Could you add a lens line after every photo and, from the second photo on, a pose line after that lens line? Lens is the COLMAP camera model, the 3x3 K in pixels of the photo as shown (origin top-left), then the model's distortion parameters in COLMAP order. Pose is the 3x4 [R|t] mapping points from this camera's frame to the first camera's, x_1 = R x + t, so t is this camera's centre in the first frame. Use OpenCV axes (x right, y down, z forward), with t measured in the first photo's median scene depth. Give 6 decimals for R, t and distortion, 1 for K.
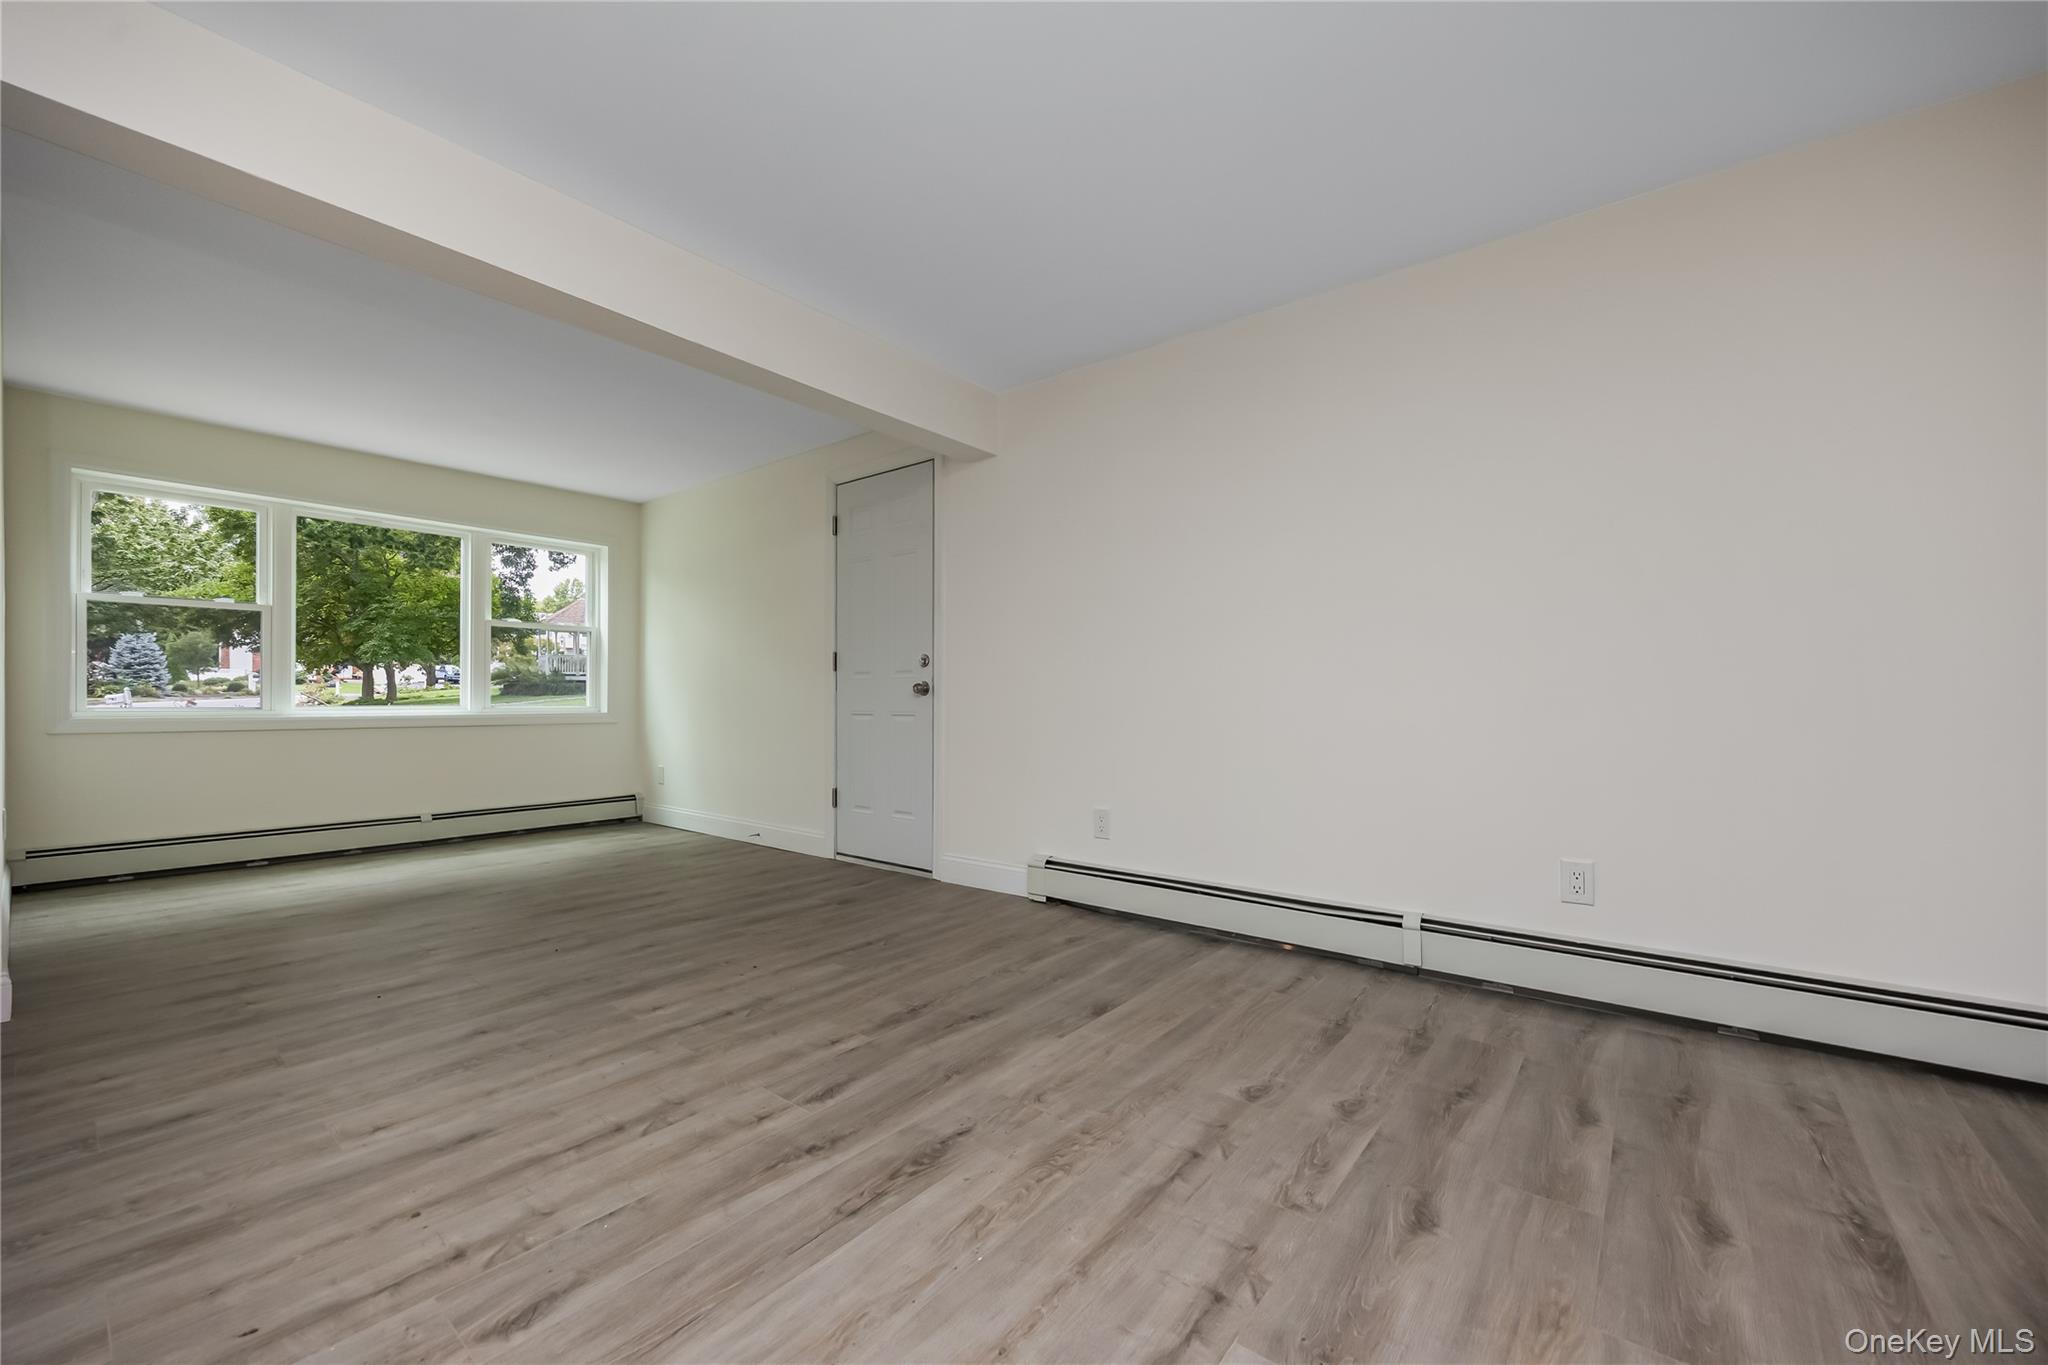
lens RADIAL K [[793.0, 0, 1033.9], [0, 793.0, 699.6], [0, 0, 1]] dist [-0.003289, -0.000385]
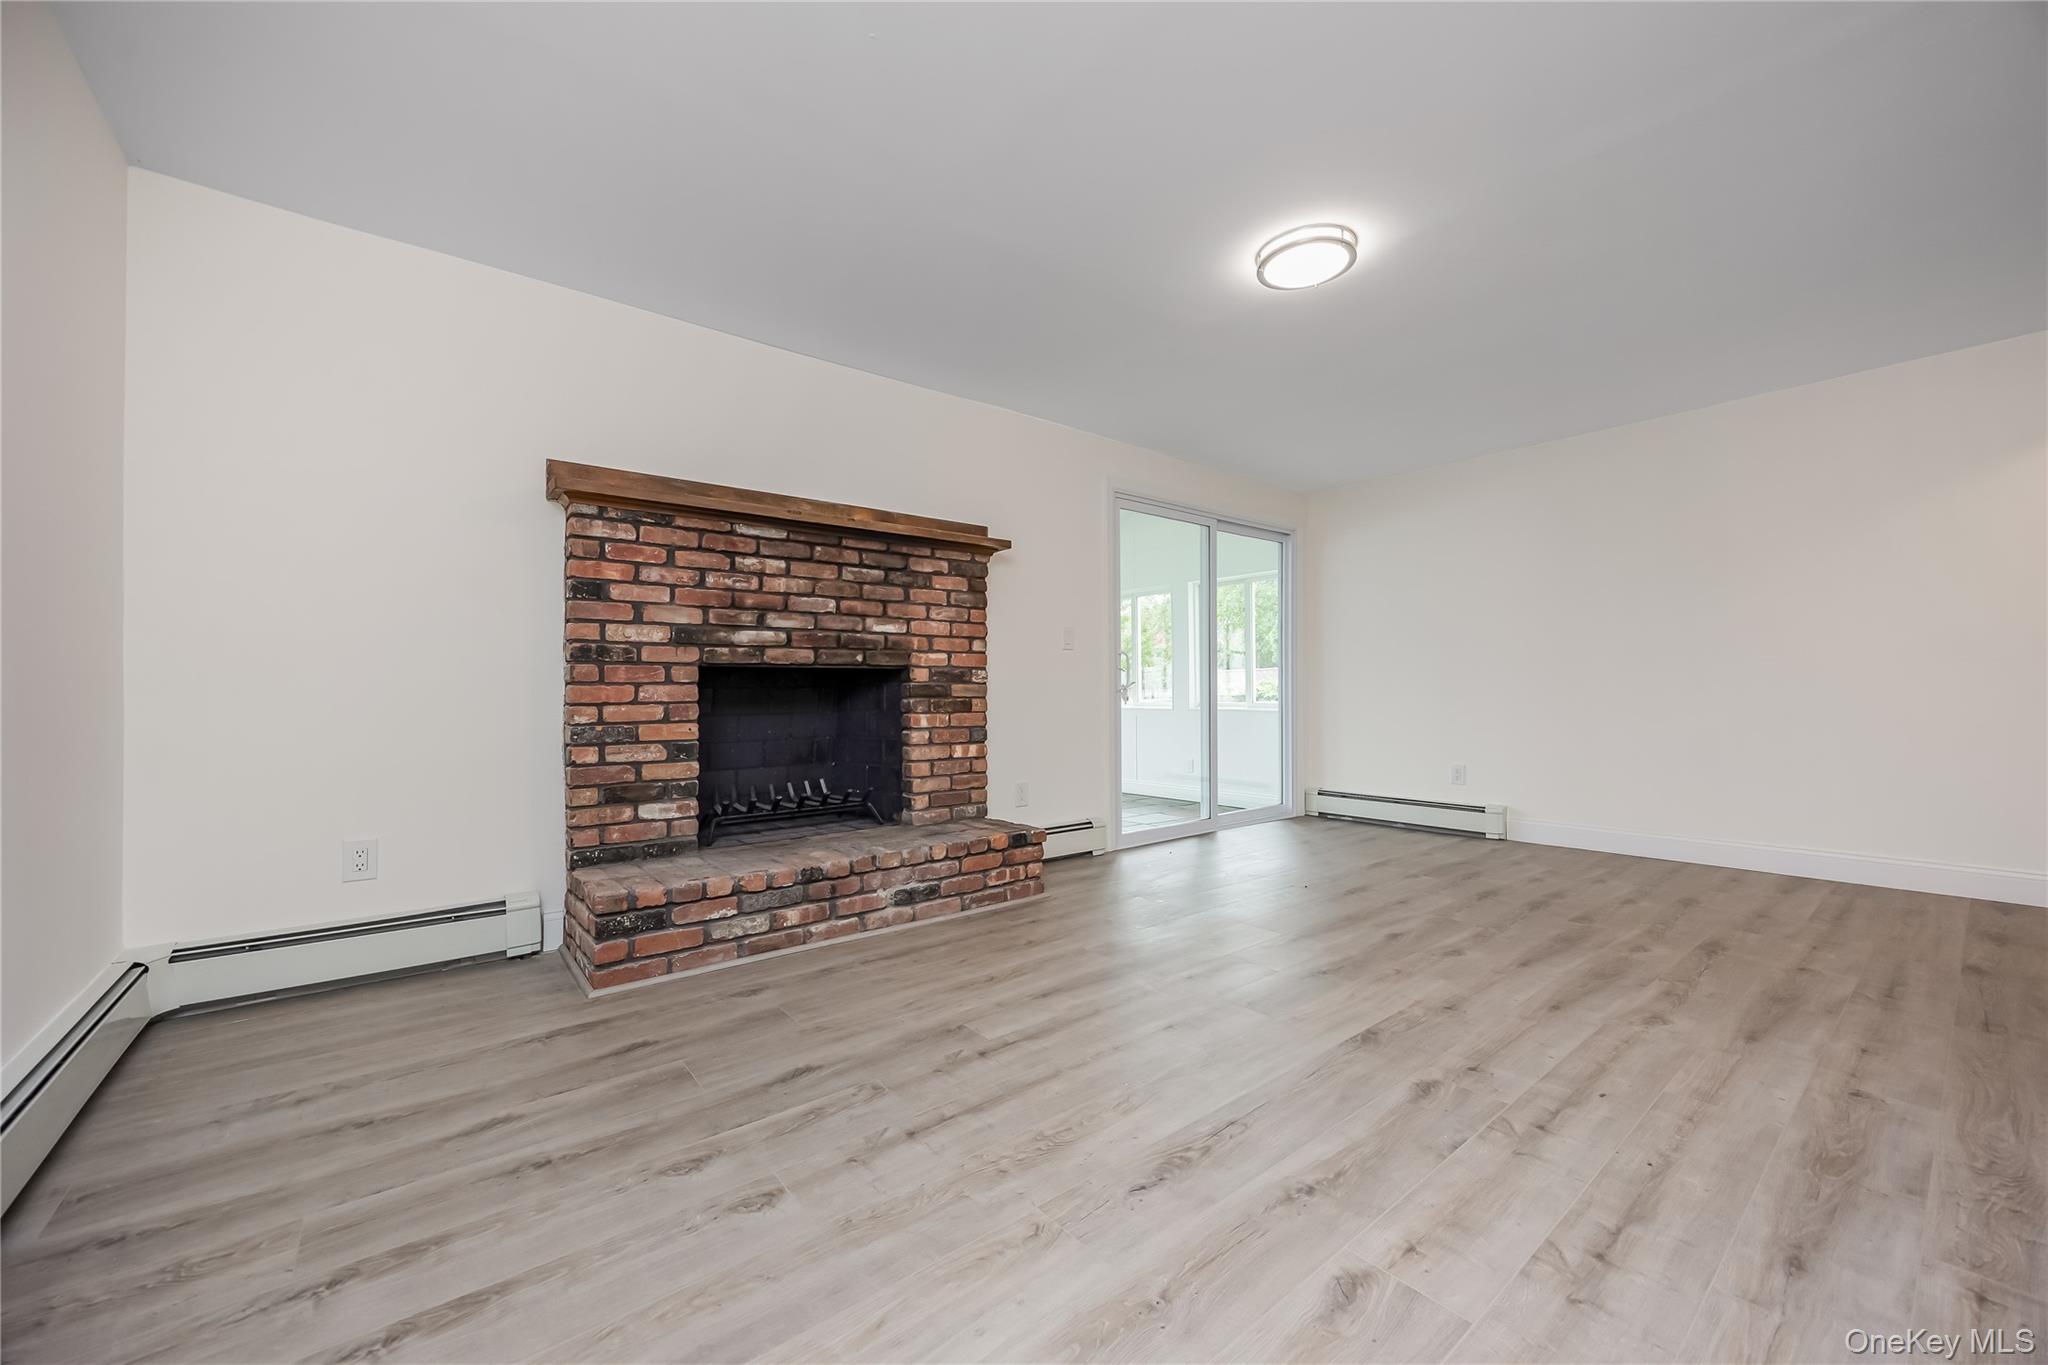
lens RADIAL K [[780.8, 0, 1023.9], [0, 780.8, 686.3], [0, 0, 1]] dist [-0.001761, -0.000105]
pose [[-0.973940, 0.007581, 0.226681, -0.161285], [0.006645, 0.999966, -0.004892, -0.000086], [-0.226710, -0.003258, -0.973957, 1.832457]]
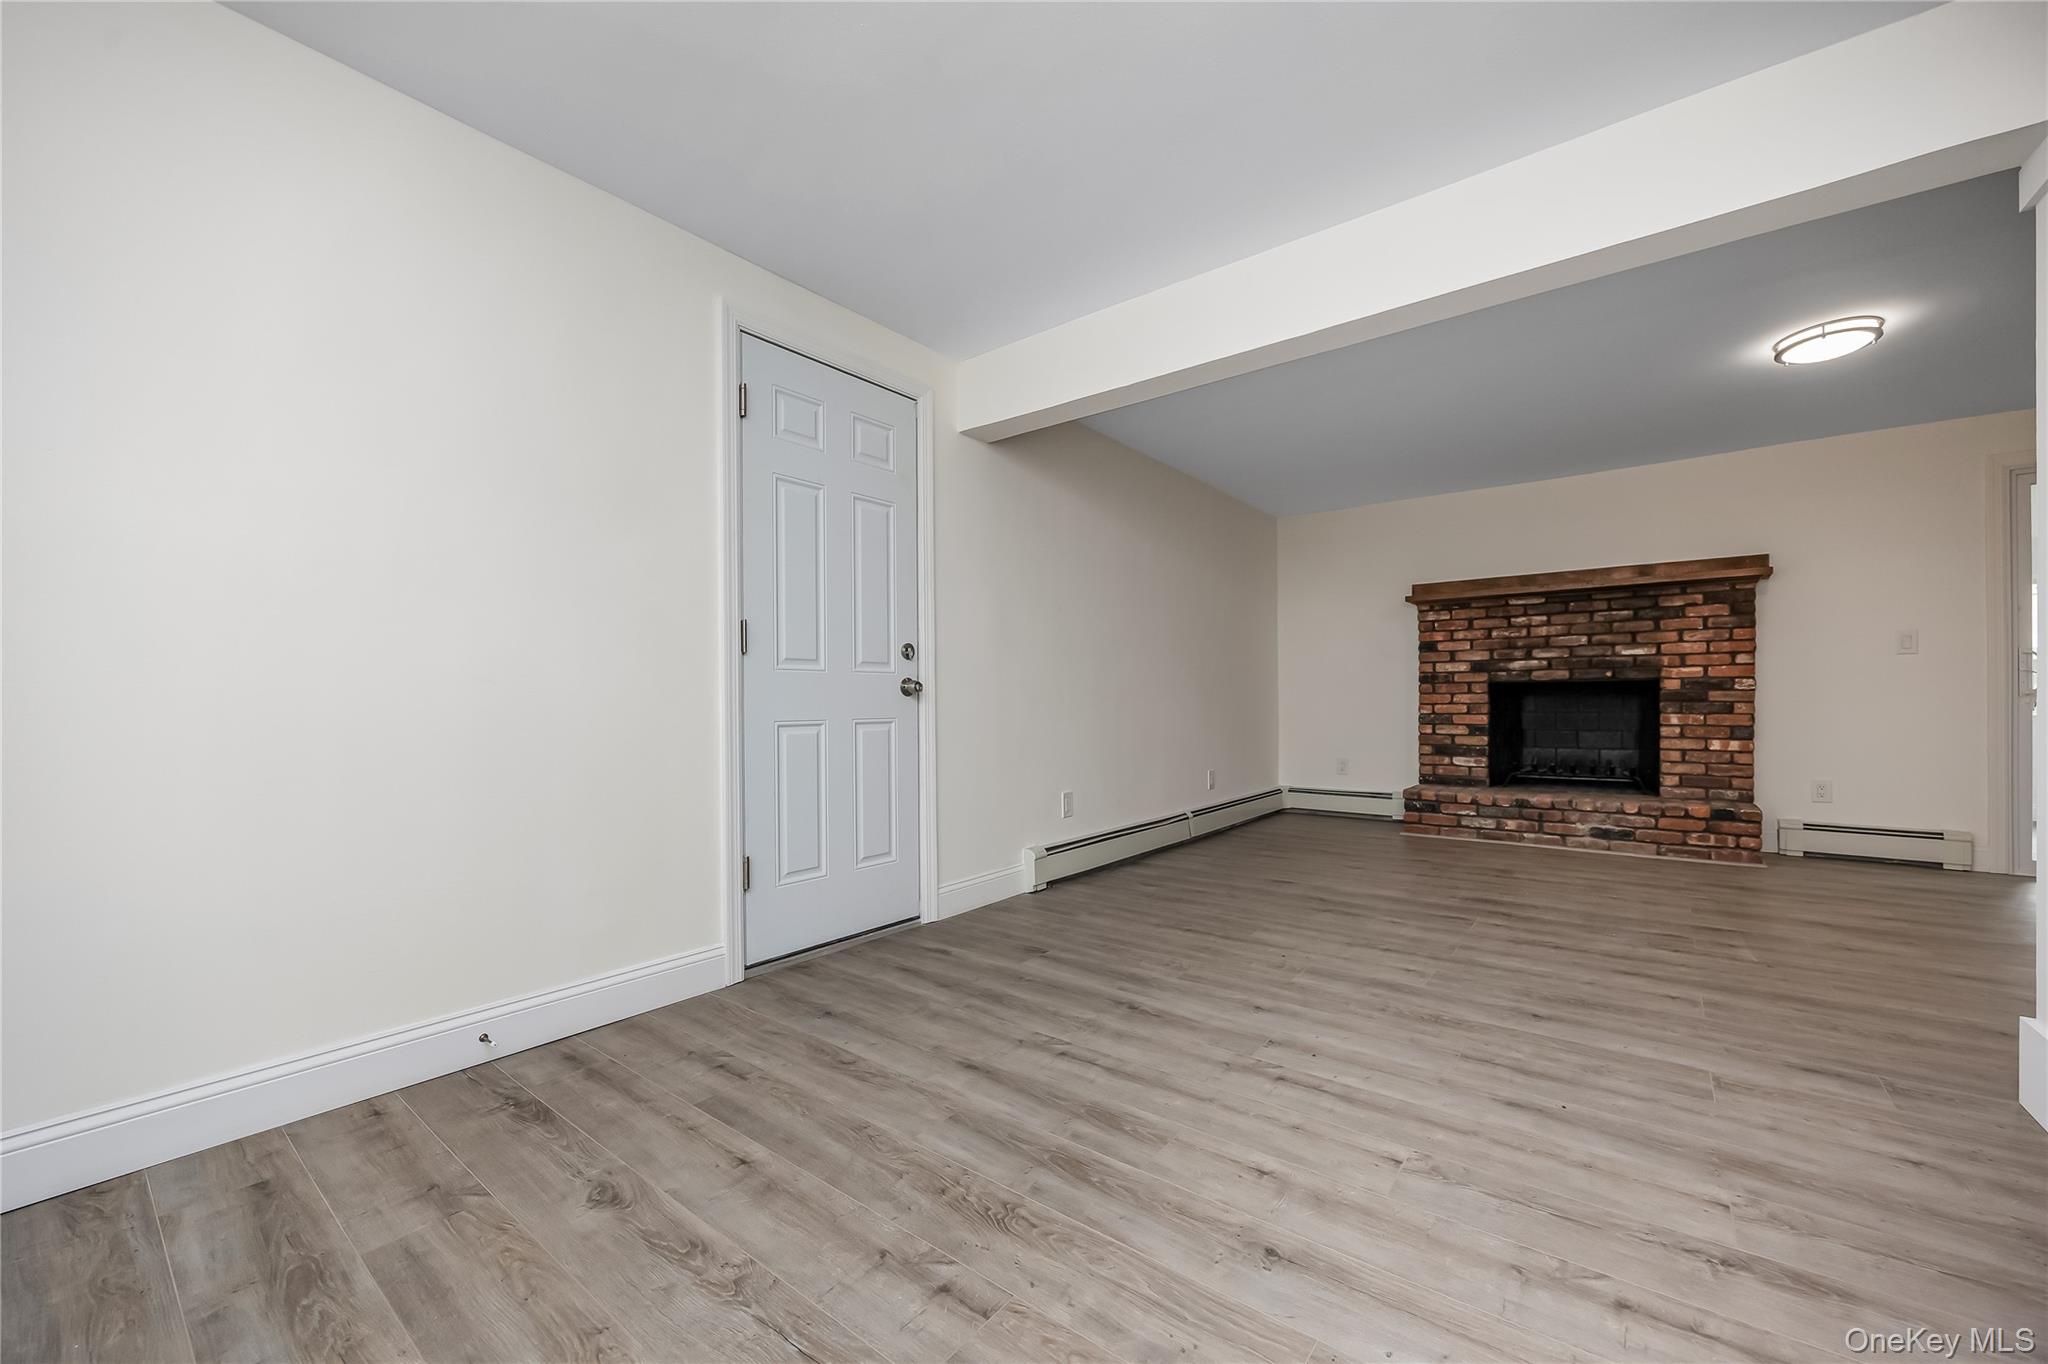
lens RADIAL K [[793.0, 0, 1033.9], [0, 793.0, 699.1], [0, 0, 1]] dist [-0.003289, -0.000385]
pose [[-0.010749, 0.003359, 0.999937, -2.229445], [0.006990, 0.999970, -0.003284, 0.002326], [-0.999918, 0.006954, -0.010772, 2.146522]]
